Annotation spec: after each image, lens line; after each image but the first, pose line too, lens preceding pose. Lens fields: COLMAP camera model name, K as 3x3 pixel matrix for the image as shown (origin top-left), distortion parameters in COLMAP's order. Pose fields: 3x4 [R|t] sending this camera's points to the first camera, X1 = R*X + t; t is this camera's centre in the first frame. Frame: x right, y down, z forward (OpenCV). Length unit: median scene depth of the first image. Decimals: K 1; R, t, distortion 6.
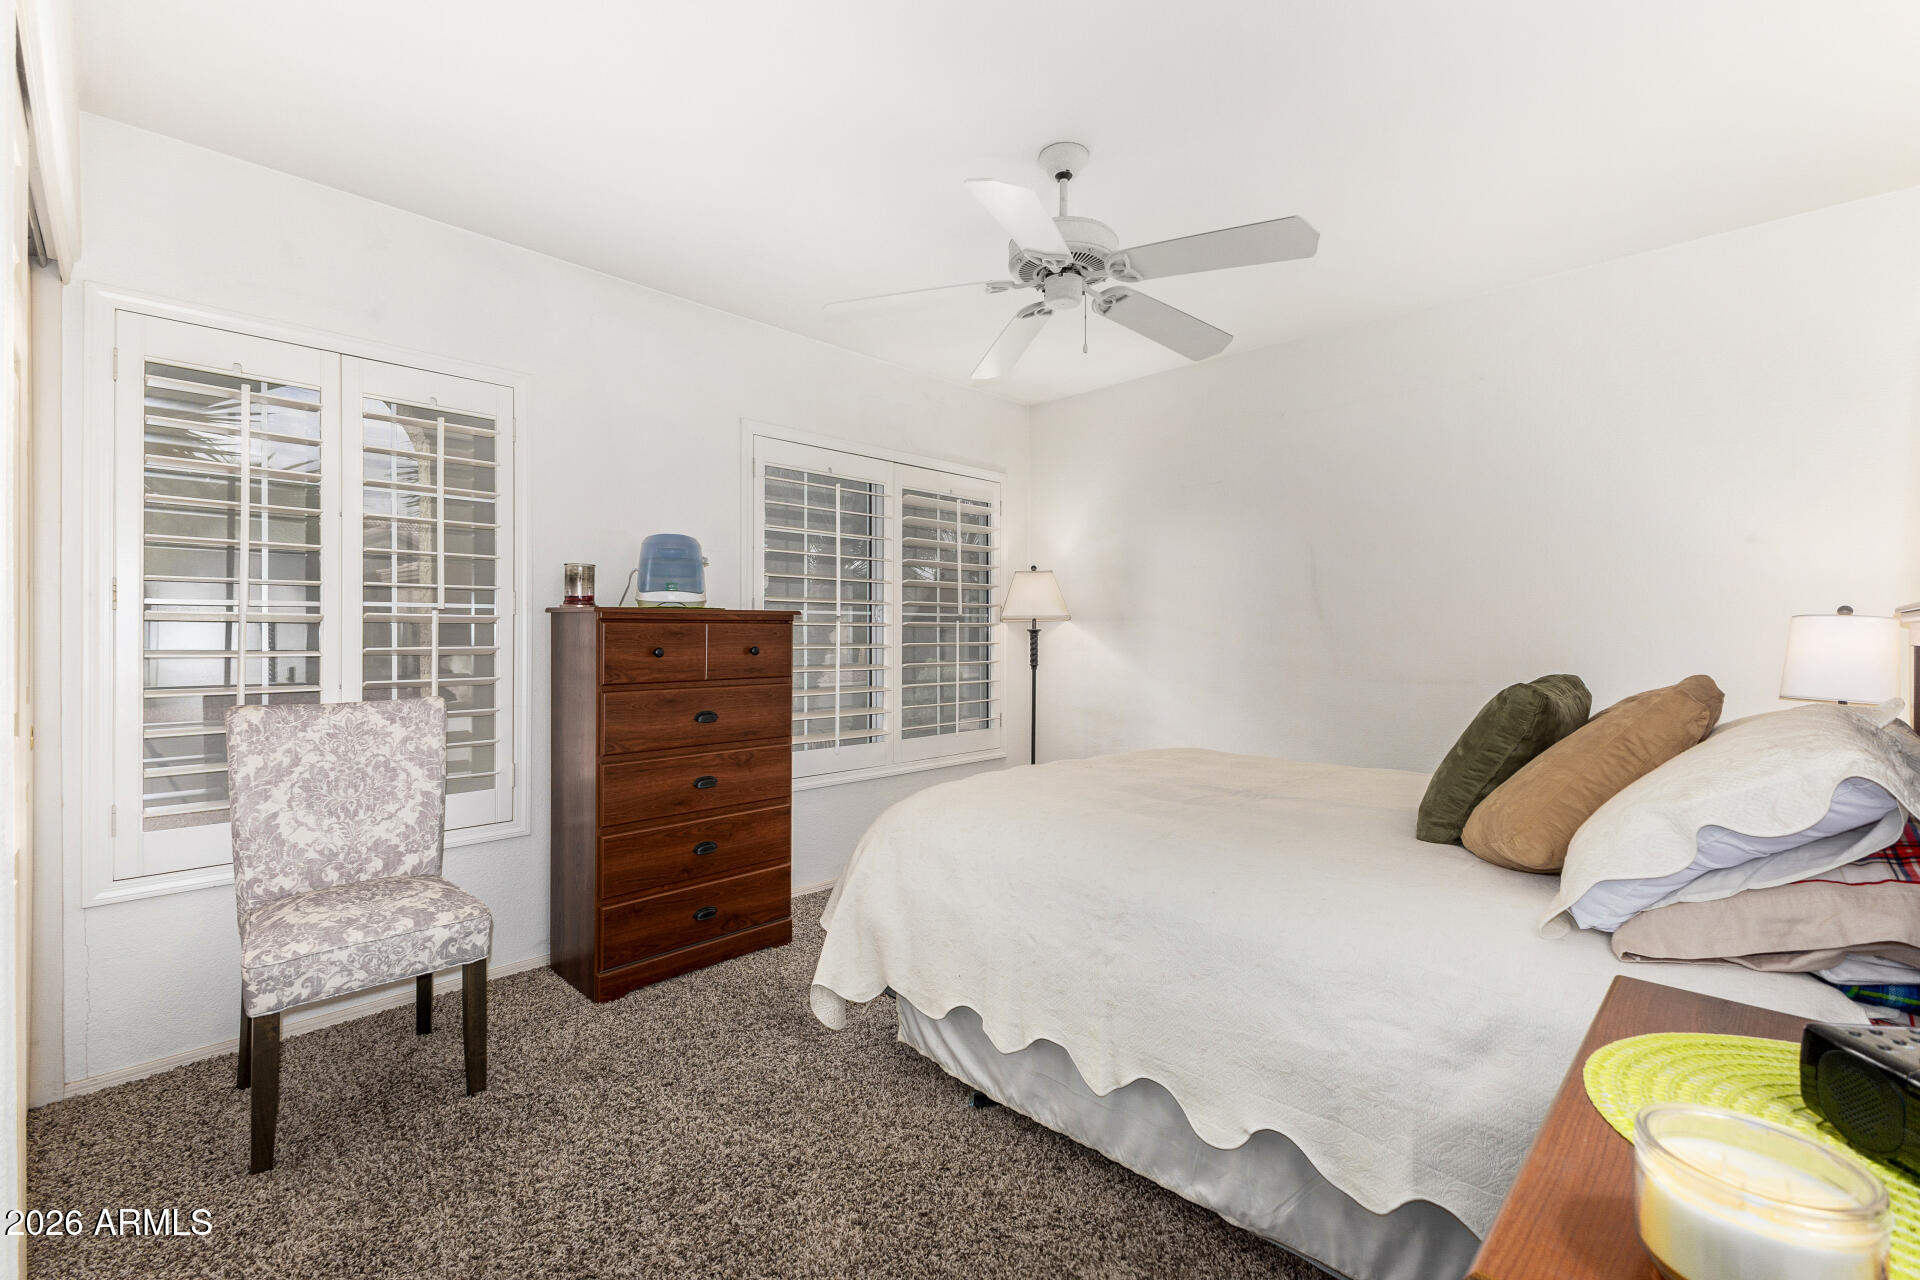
lens RADIAL K [[828.5, 0, 958.2], [0, 828.5, 633.8], [0, 0, 1]] dist [0.008849, -0.000503]
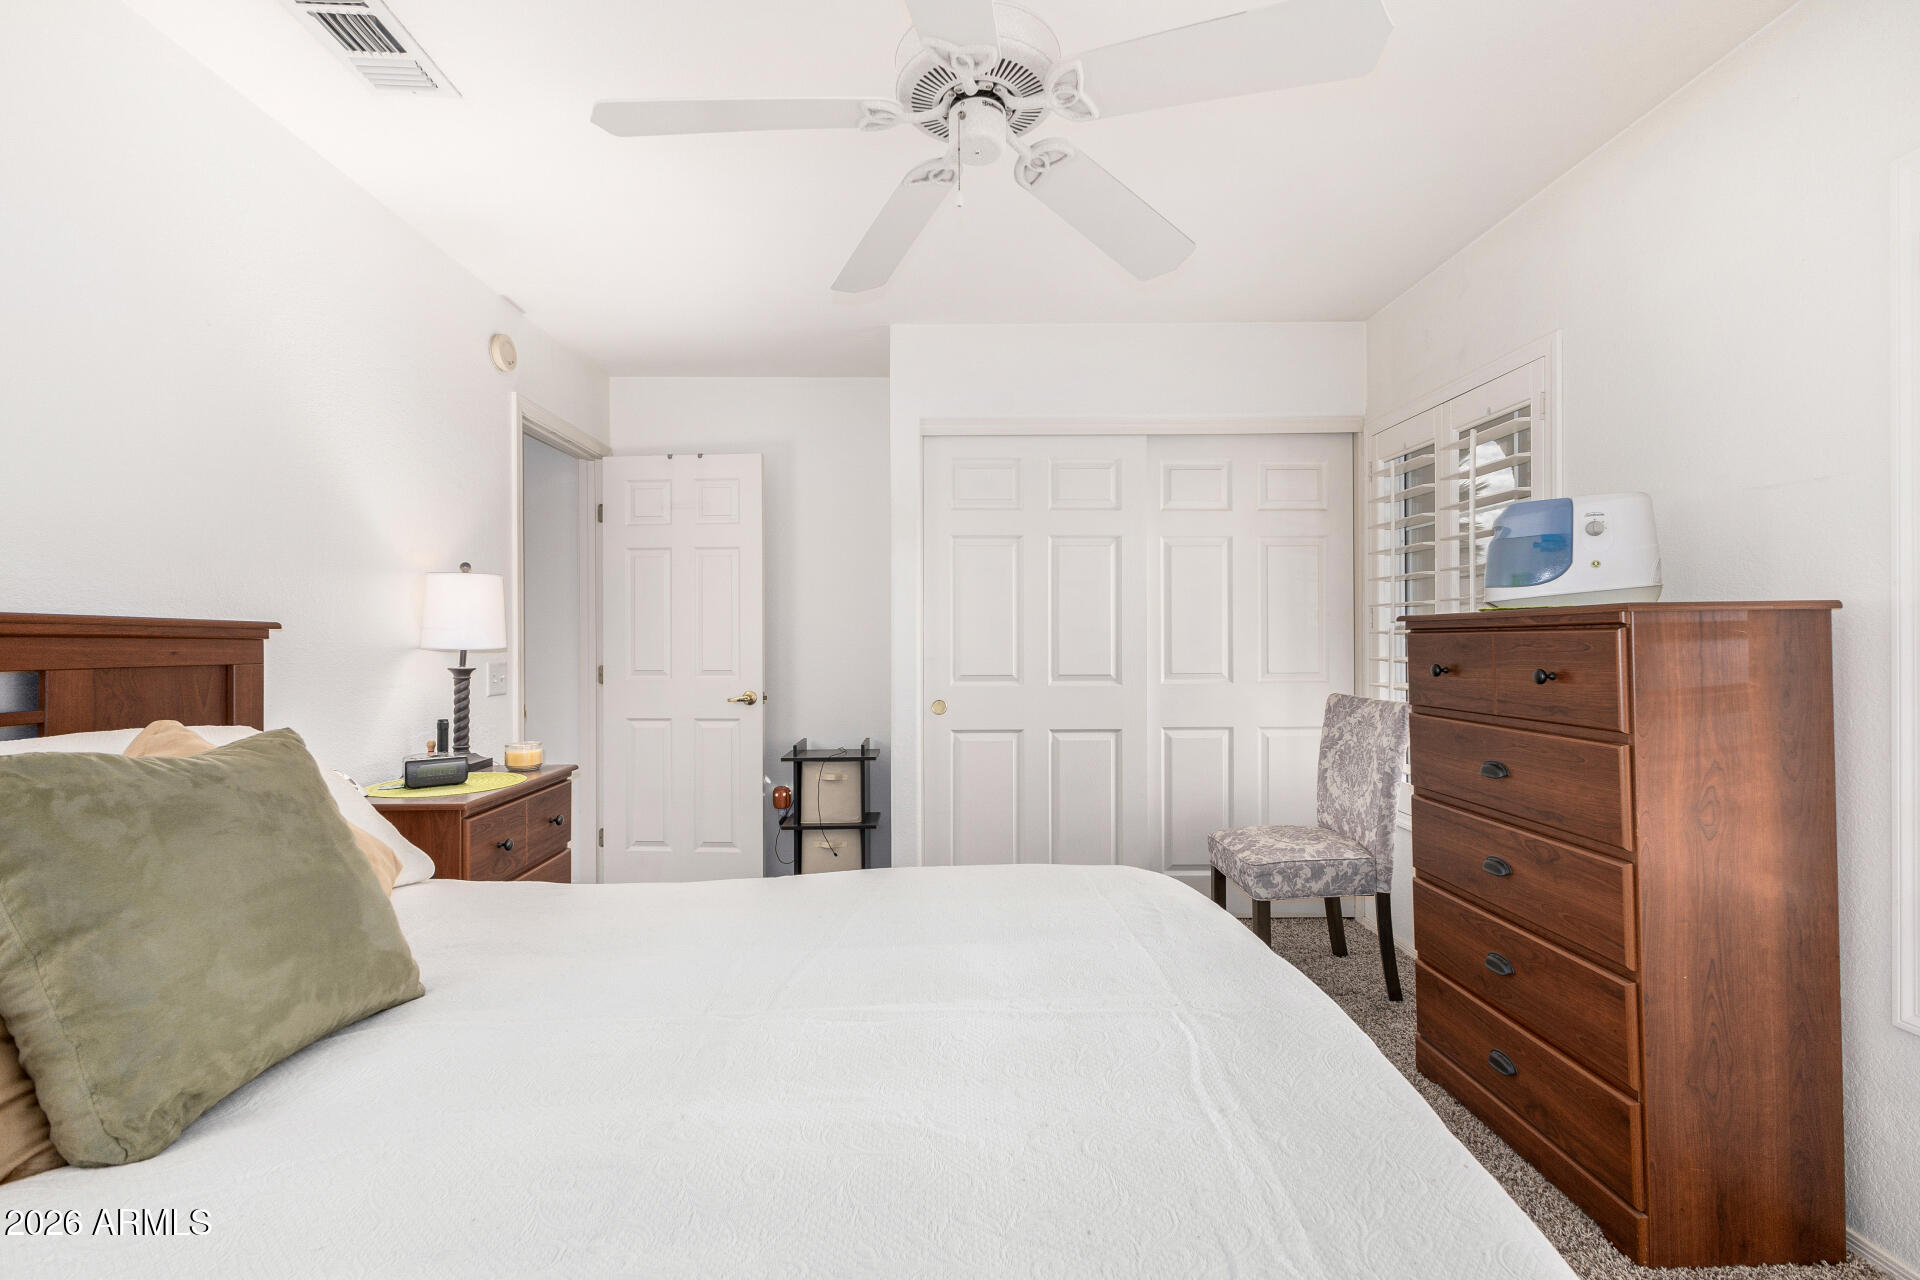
lens RADIAL K [[828.5, 0, 955.7], [0, 828.5, 637.7], [0, 0, 1]] dist [0.008849, -0.000503]
pose [[-0.701575, 0.003950, -0.712585, 0.481472], [0.008048, 0.999965, -0.002380, -0.009347], [0.712550, -0.007405, -0.701582, 1.150971]]
